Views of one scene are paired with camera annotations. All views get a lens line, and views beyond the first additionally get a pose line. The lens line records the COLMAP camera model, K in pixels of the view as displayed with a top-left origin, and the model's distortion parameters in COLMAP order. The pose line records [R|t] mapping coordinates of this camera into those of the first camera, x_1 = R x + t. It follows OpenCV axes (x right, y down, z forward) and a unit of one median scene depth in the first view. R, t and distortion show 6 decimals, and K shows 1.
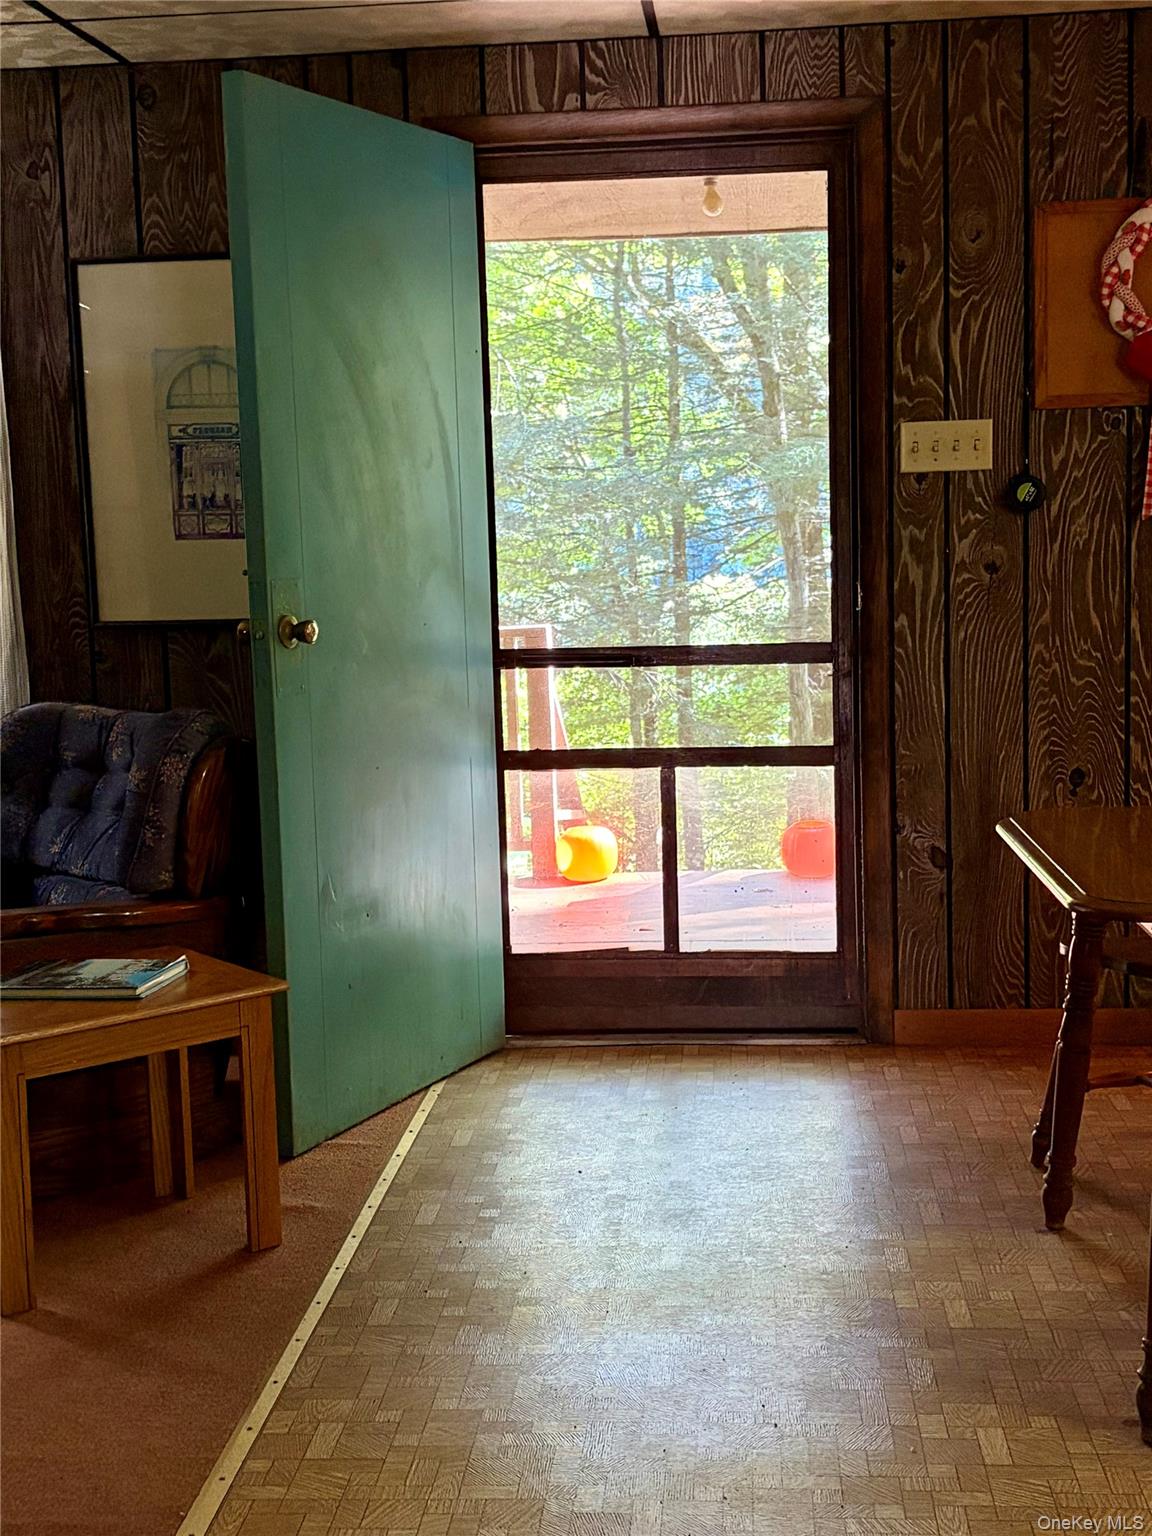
lens RADIAL K [[2016.1, 0, 584.1], [0, 2016.1, 769.6], [0, 0, 1]] dist [0.054894, 0.000000]
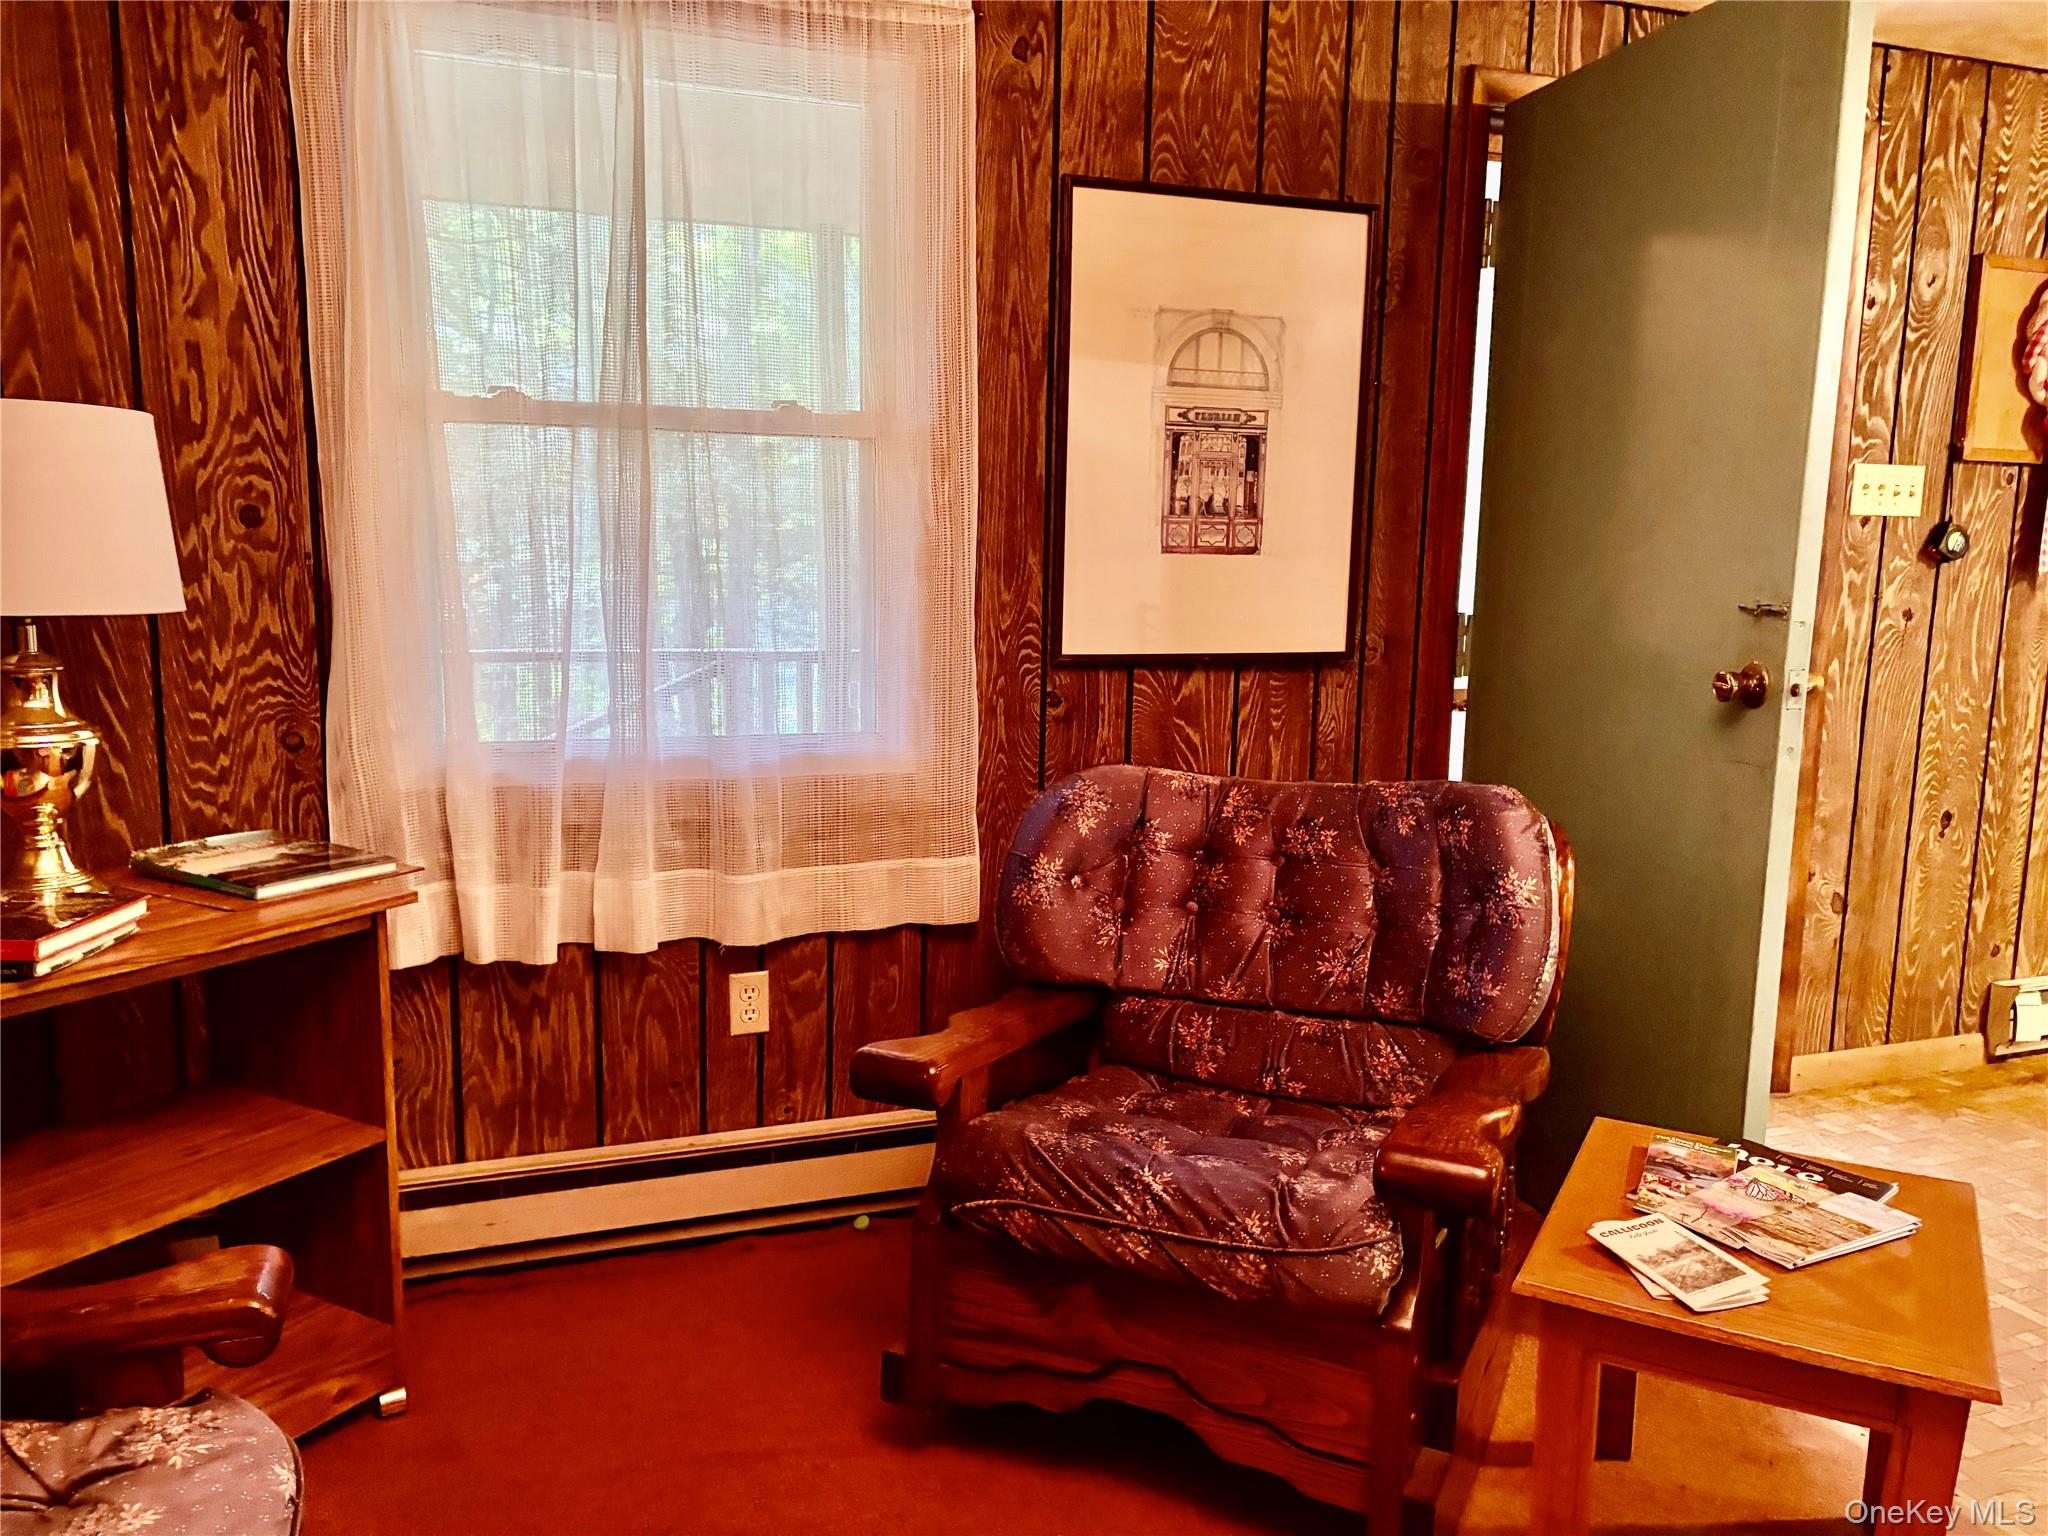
lens RADIAL K [[1545.7, 0, 1030.4], [0, 1545.7, 766.0], [0, 0, 1]] dist [0.046152, -0.043978]
pose [[0.904546, -0.015715, 0.426087, -0.528918], [0.005815, 0.999682, 0.024525, -0.046789], [-0.426337, -0.019707, 0.904350, 0.488251]]
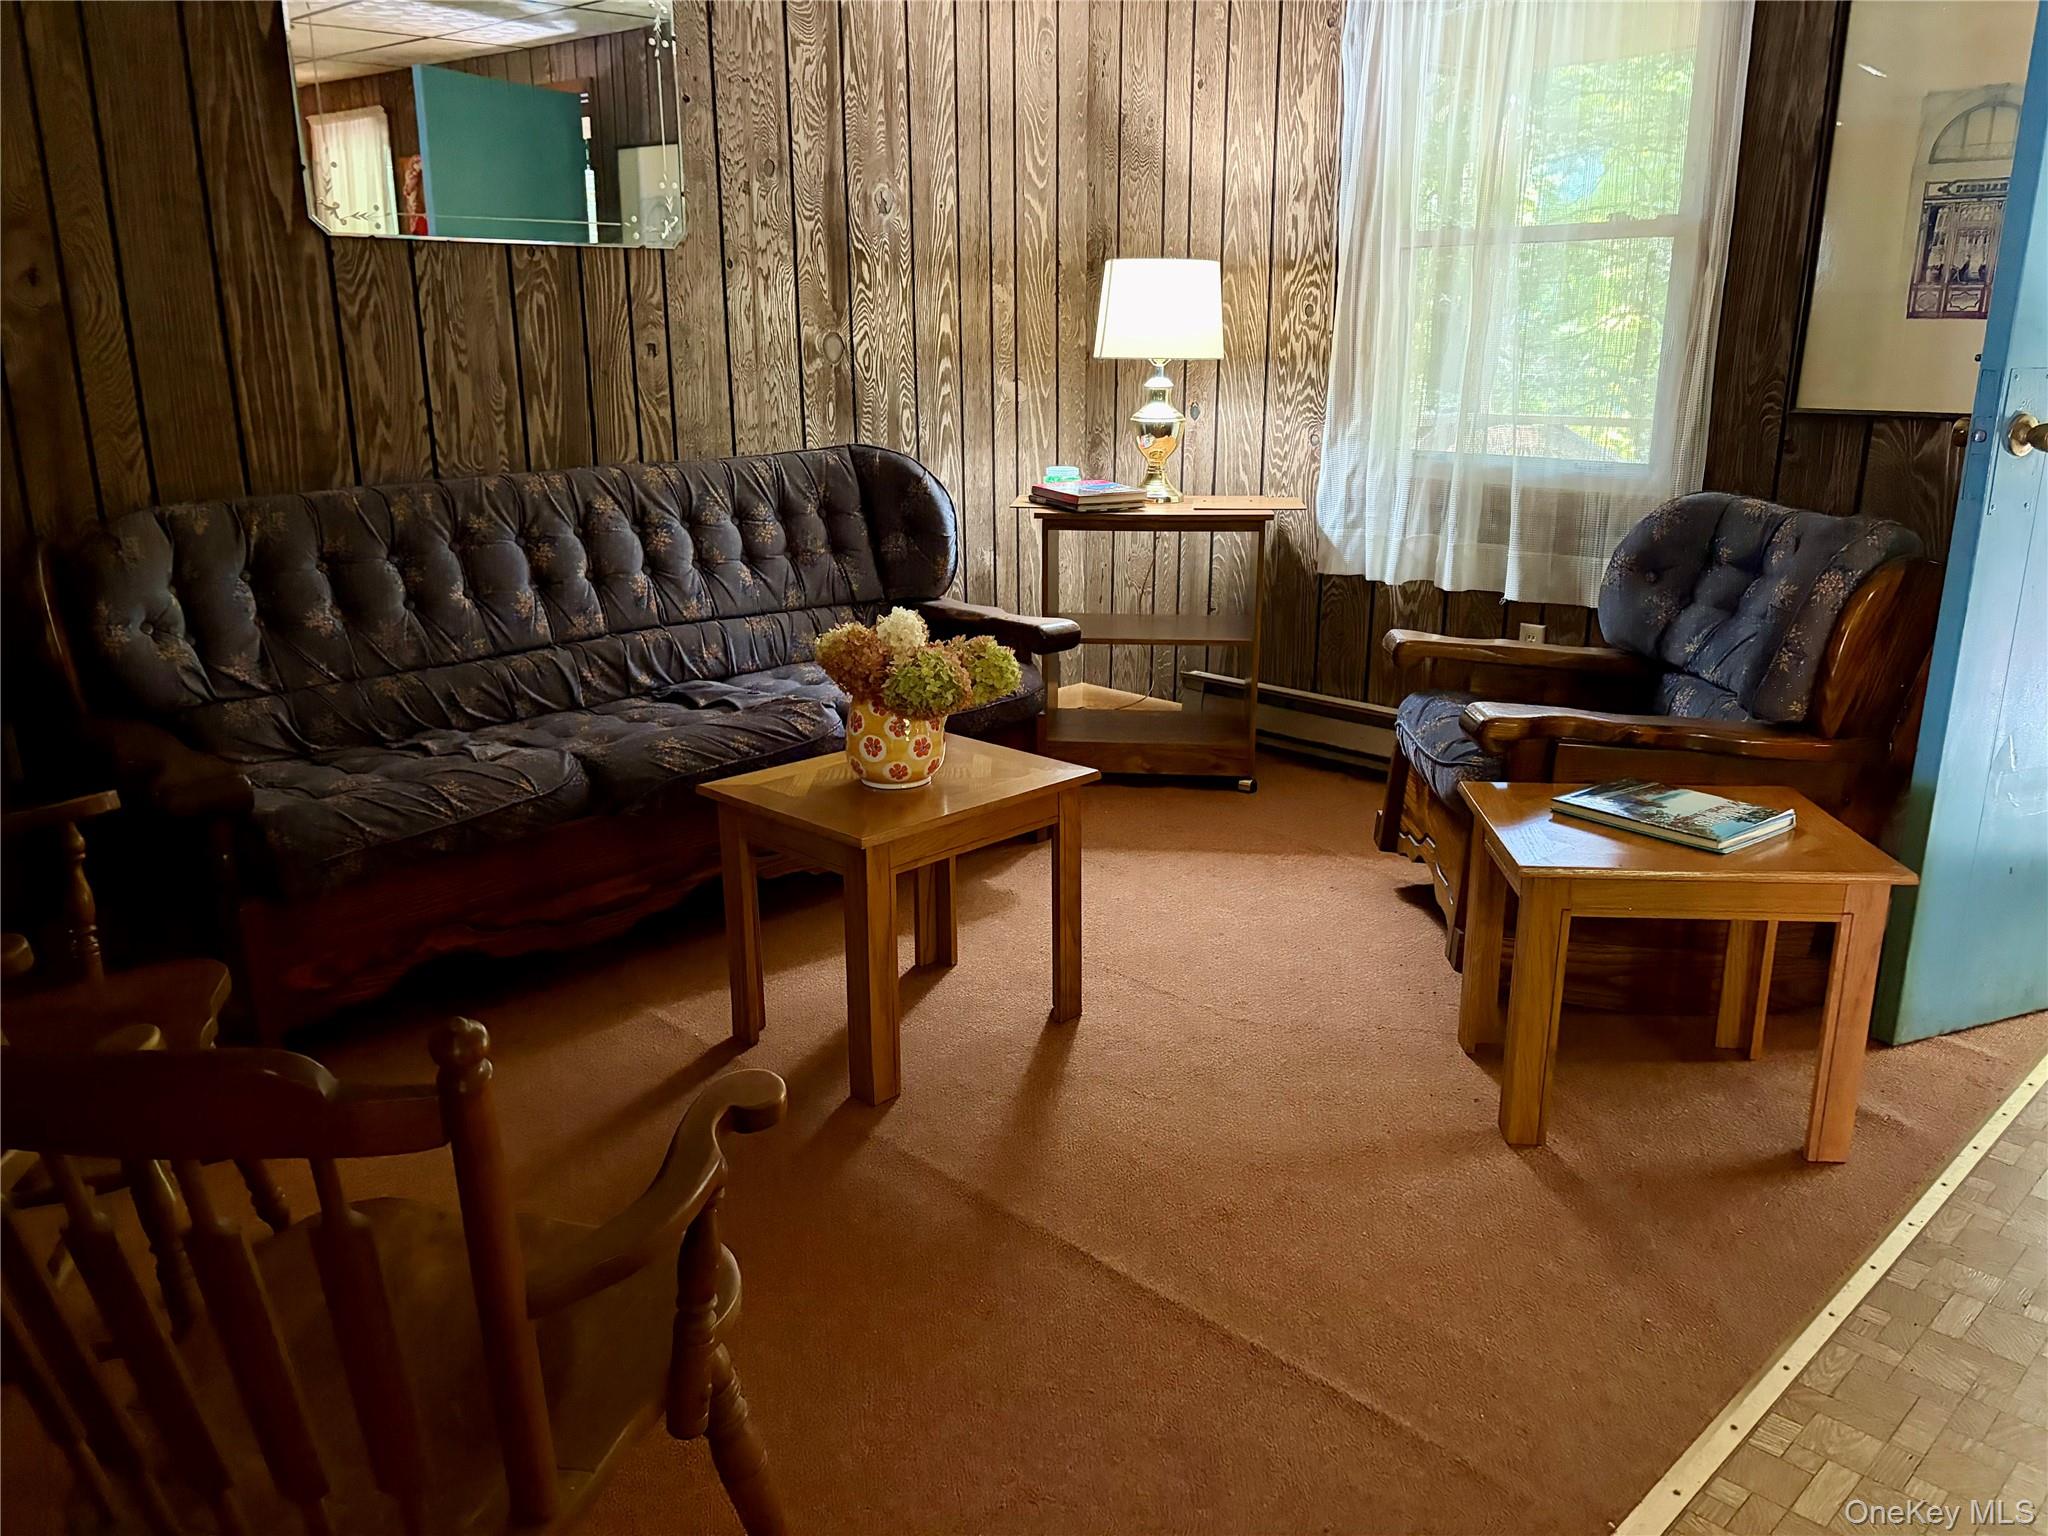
lens RADIAL K [[1545.7, 0, 1025.1], [0, 1545.7, 762.3], [0, 0, 1]] dist [0.046152, -0.043978]
pose [[0.753398, 0.207111, -0.624097, -0.025957], [-0.104186, 0.974711, 0.197694, -0.020097], [0.649259, -0.083920, 0.755924, 0.222957]]
